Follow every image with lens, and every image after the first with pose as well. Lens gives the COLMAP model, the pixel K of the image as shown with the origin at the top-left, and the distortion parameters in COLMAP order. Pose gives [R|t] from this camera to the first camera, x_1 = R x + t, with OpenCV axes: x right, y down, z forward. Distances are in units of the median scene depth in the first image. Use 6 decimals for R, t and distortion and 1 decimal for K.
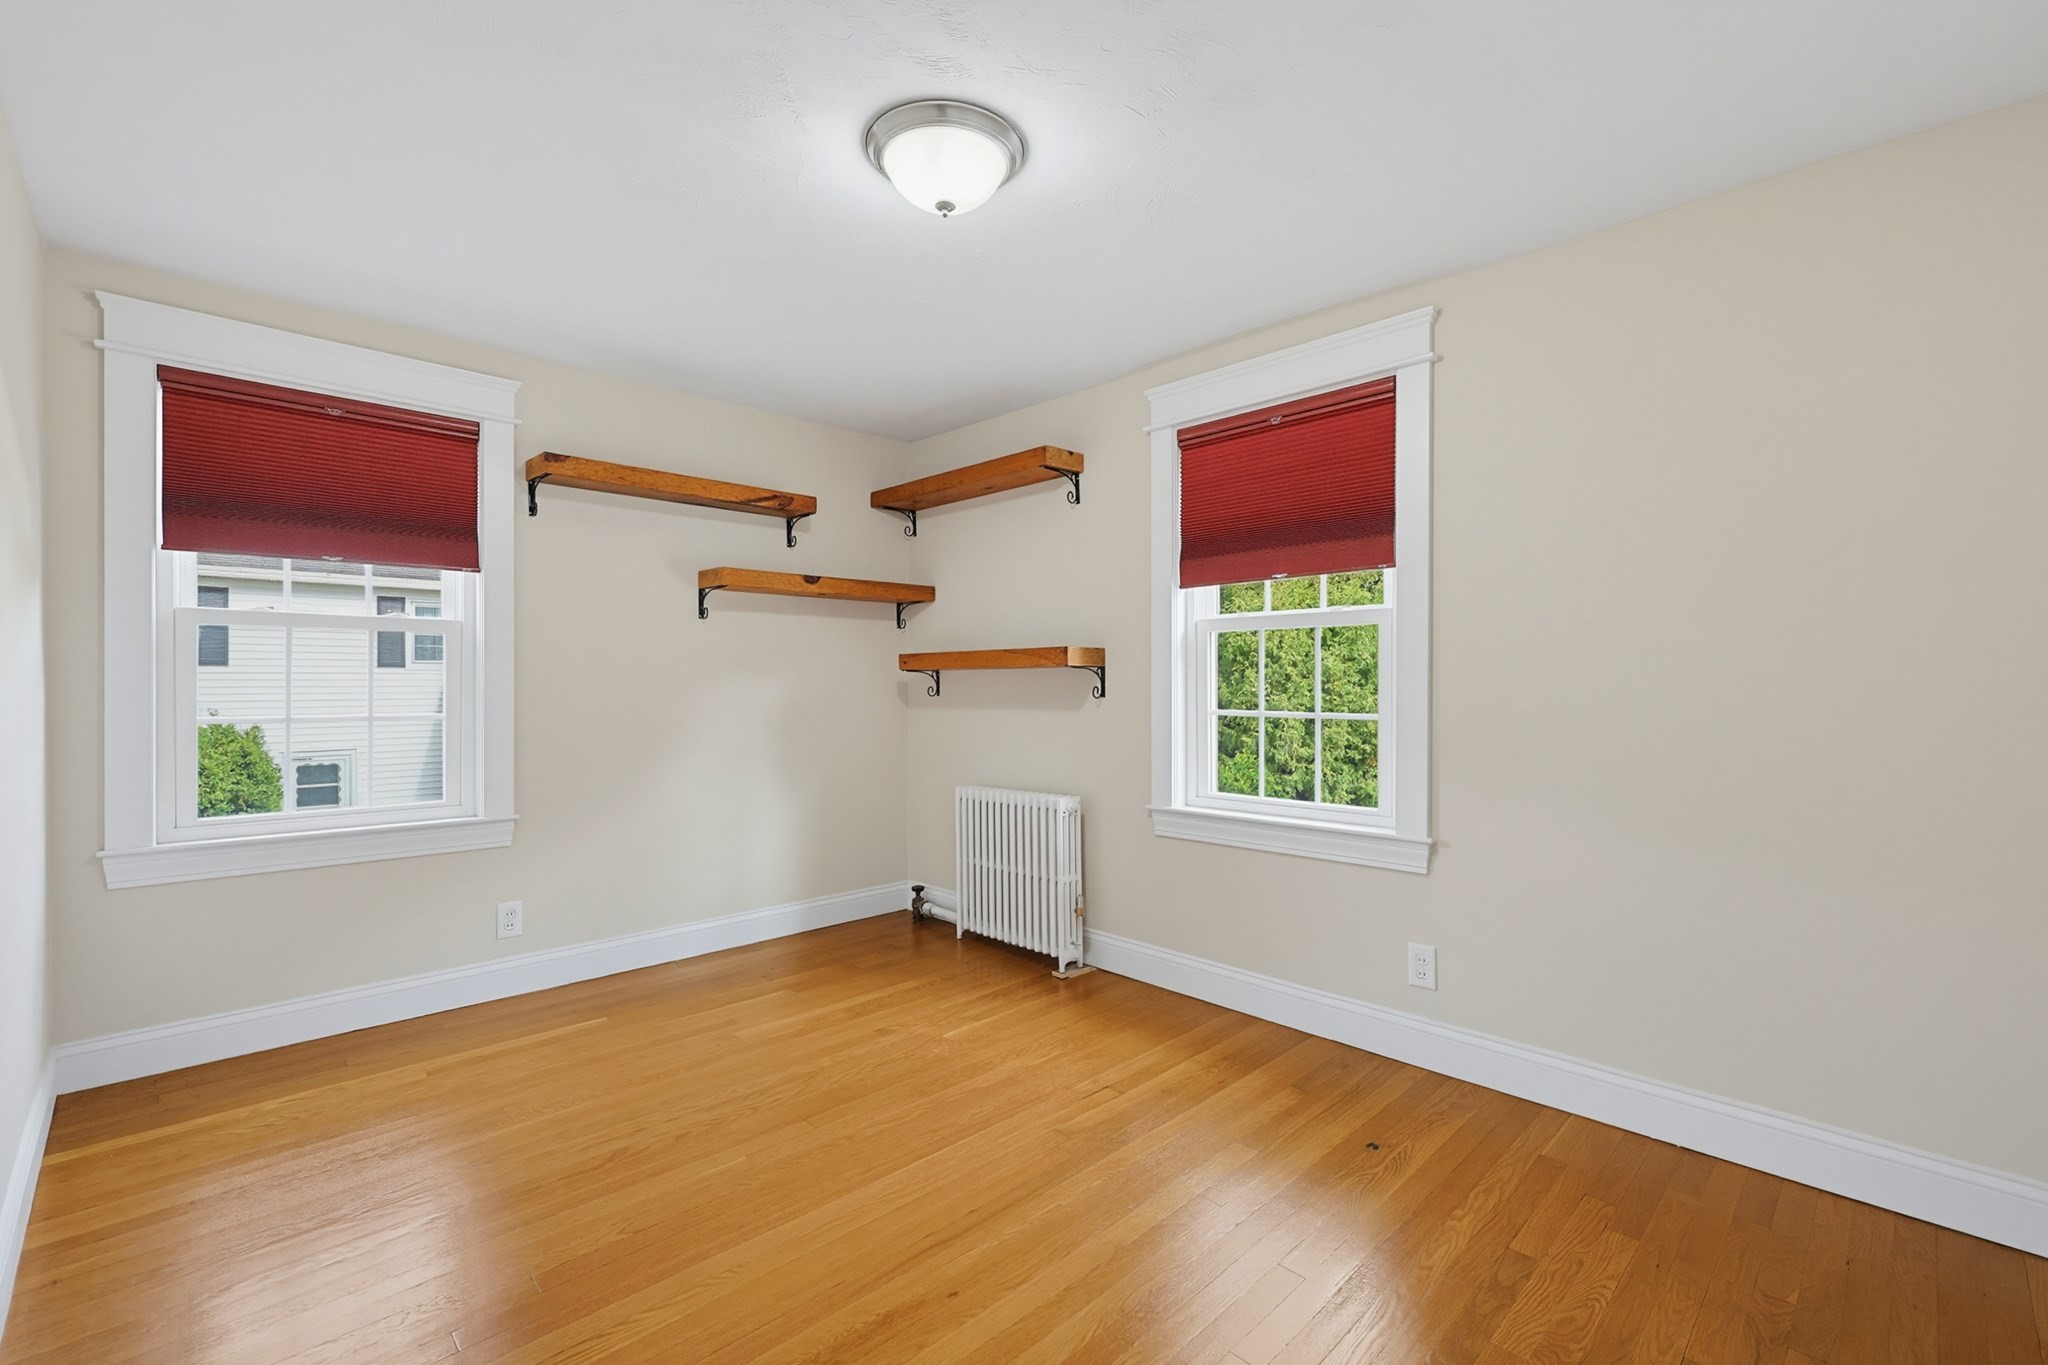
lens RADIAL K [[955.7, 0, 1024.0], [0, 955.7, 682.5], [0, 0, 1]] dist [0.000938, 0.000262]
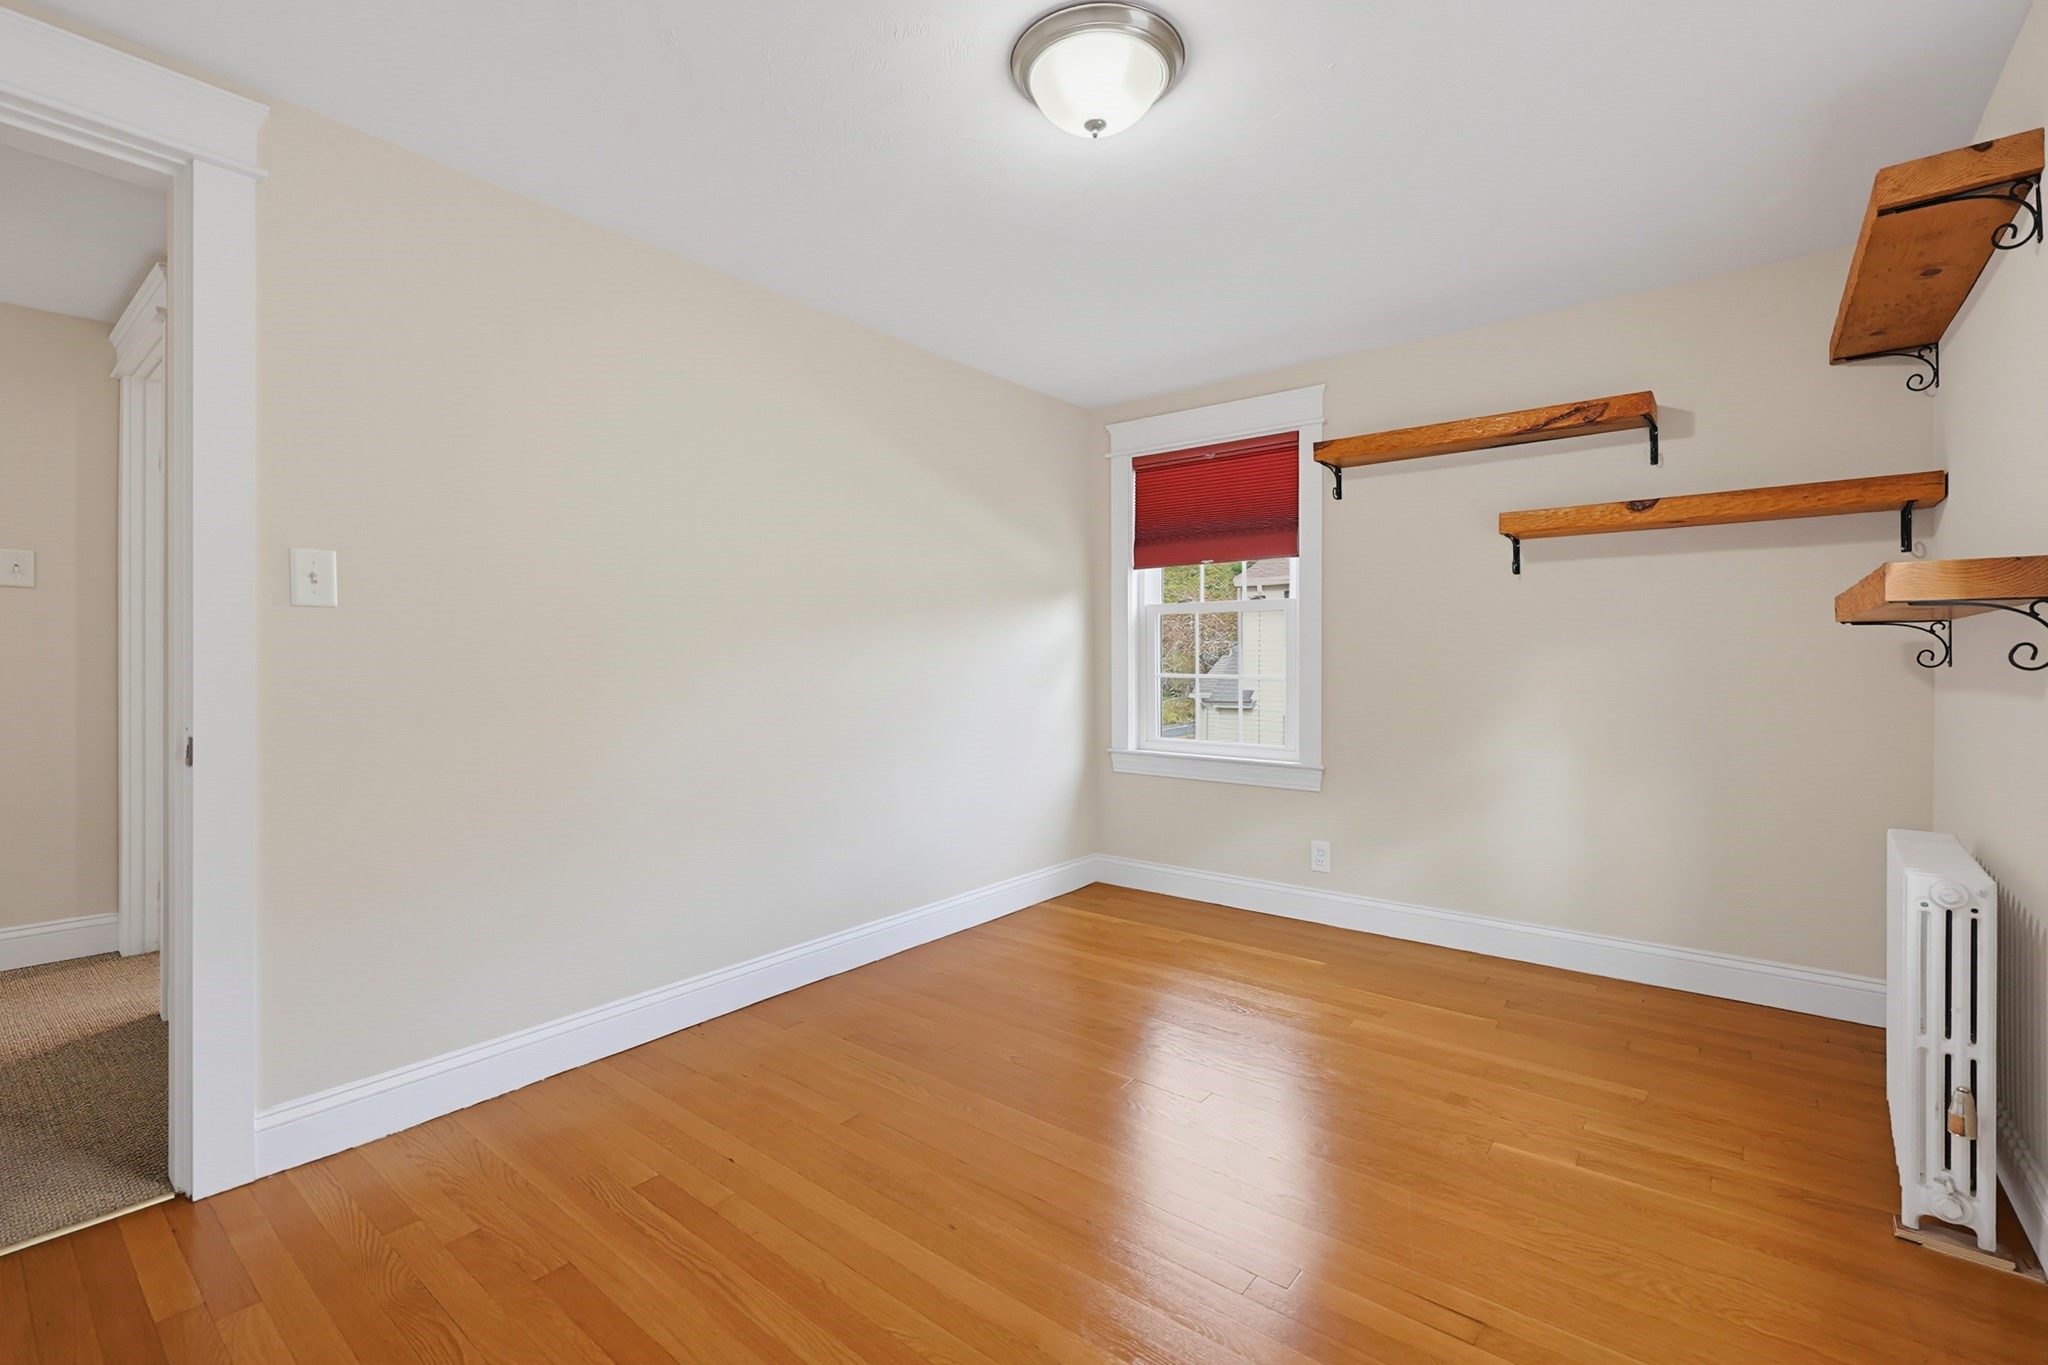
lens RADIAL K [[886.5, 0, 1024.0], [0, 886.5, 682.5], [0, 0, 1]] dist [0.000409, -0.000048]
pose [[0.083381, 0.022168, -0.996271, 0.470857], [-0.000801, 0.999754, 0.022179, 0.014799], [0.996517, -0.001052, 0.083378, 0.534919]]
